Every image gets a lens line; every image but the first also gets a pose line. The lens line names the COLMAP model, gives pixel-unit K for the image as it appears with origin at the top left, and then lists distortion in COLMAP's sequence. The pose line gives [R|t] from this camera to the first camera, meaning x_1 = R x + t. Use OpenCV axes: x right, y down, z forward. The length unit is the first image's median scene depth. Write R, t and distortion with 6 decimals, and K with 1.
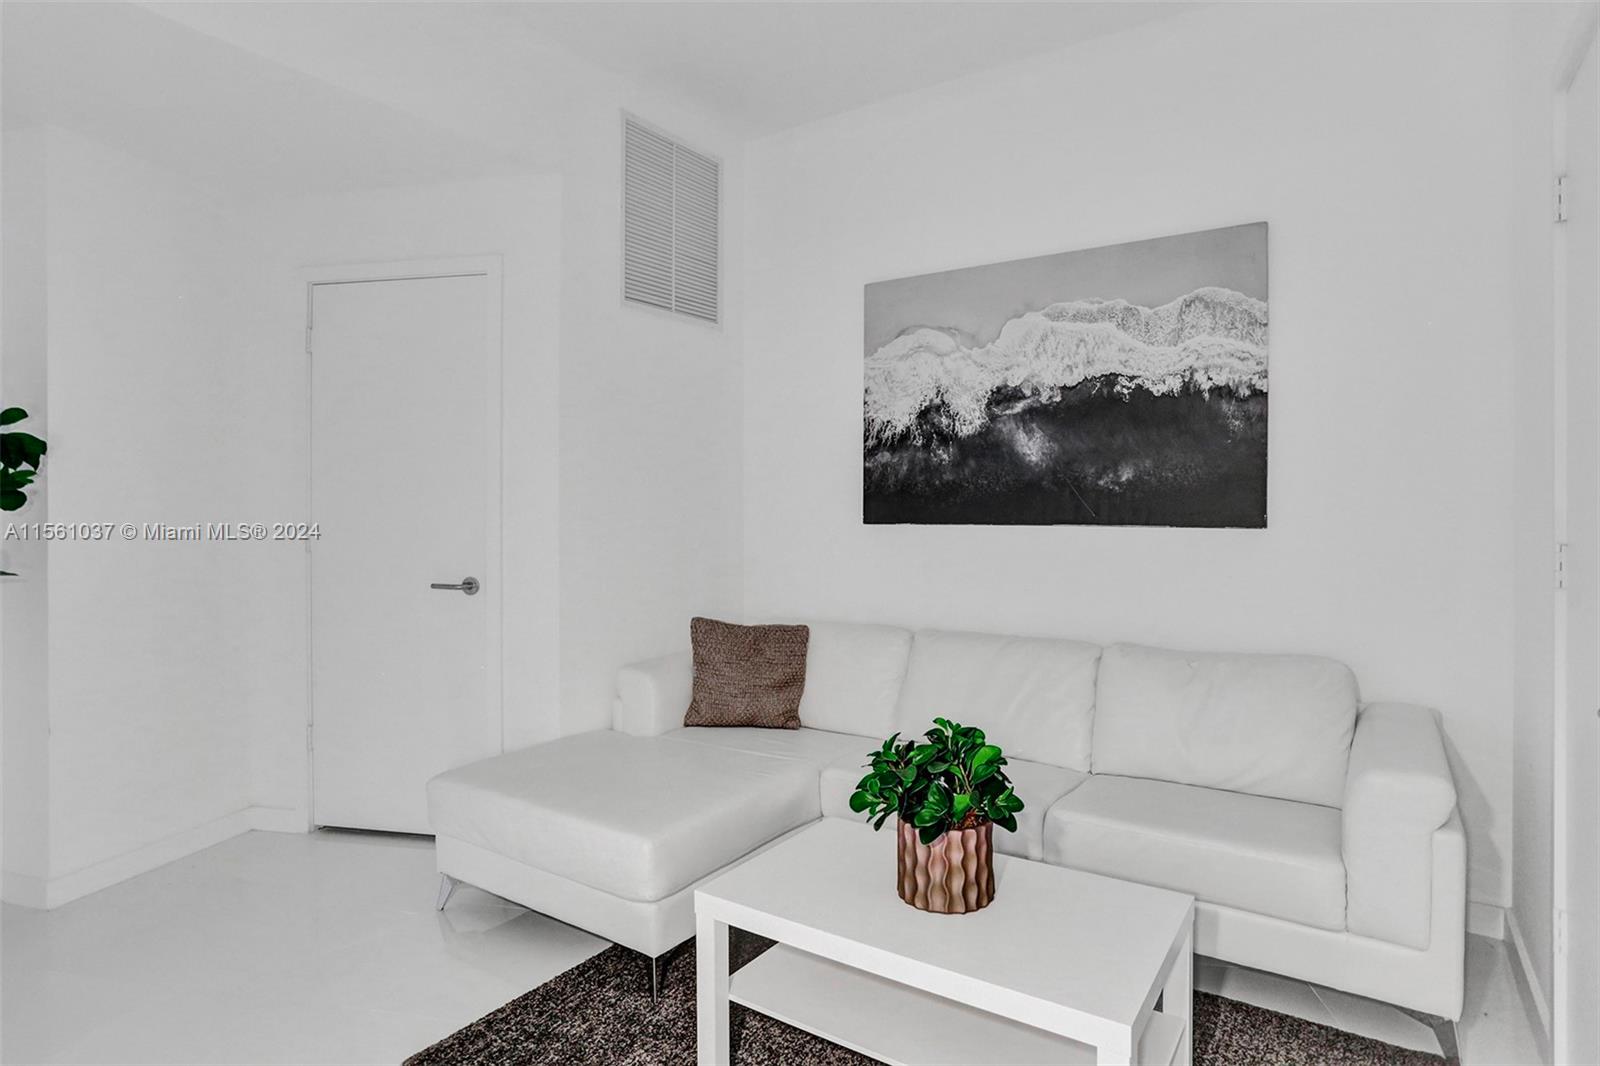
lens RADIAL K [[867.6, 0, 801.1], [0, 867.6, 527.4], [0, 0, 1]] dist [-0.046602, 0.004029]
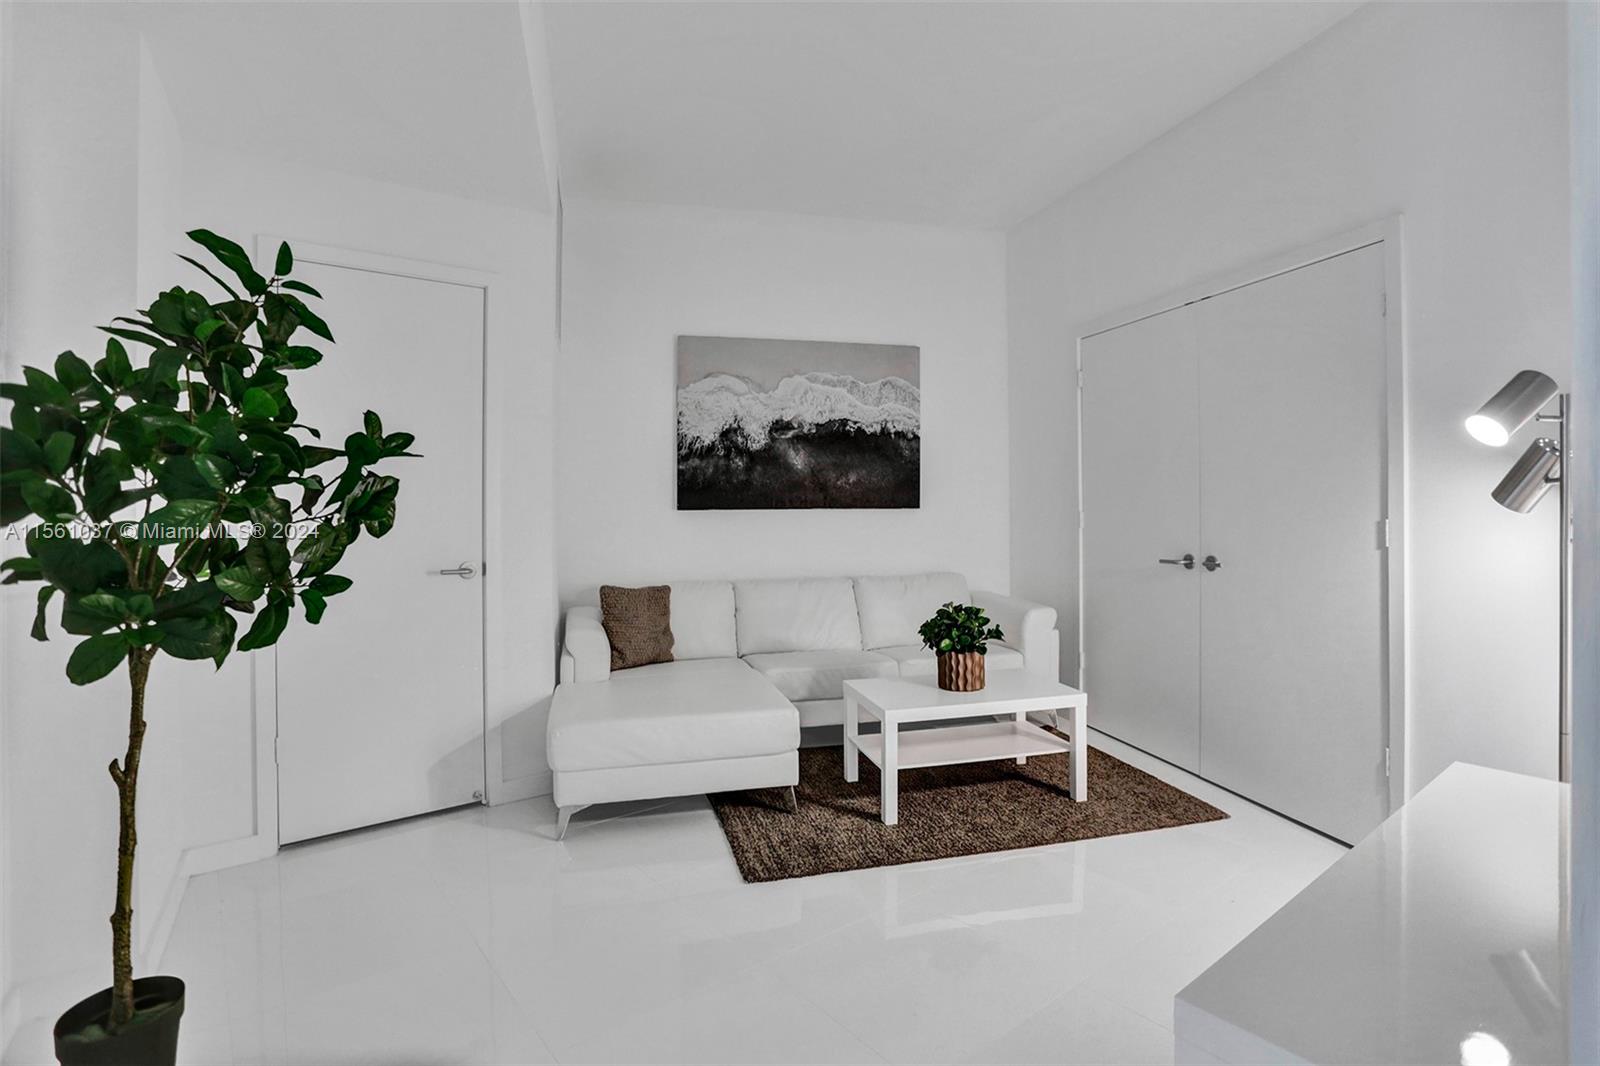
lens RADIAL K [[791.9, 0, 802.5], [0, 791.9, 532.5], [0, 0, 1]] dist [-0.076607, 0.030695]
pose [[0.662754, -0.033514, 0.748087, -0.804794], [0.021894, 0.999438, 0.025378, 0.003874], [-0.748517, -0.000441, 0.663116, 0.026201]]
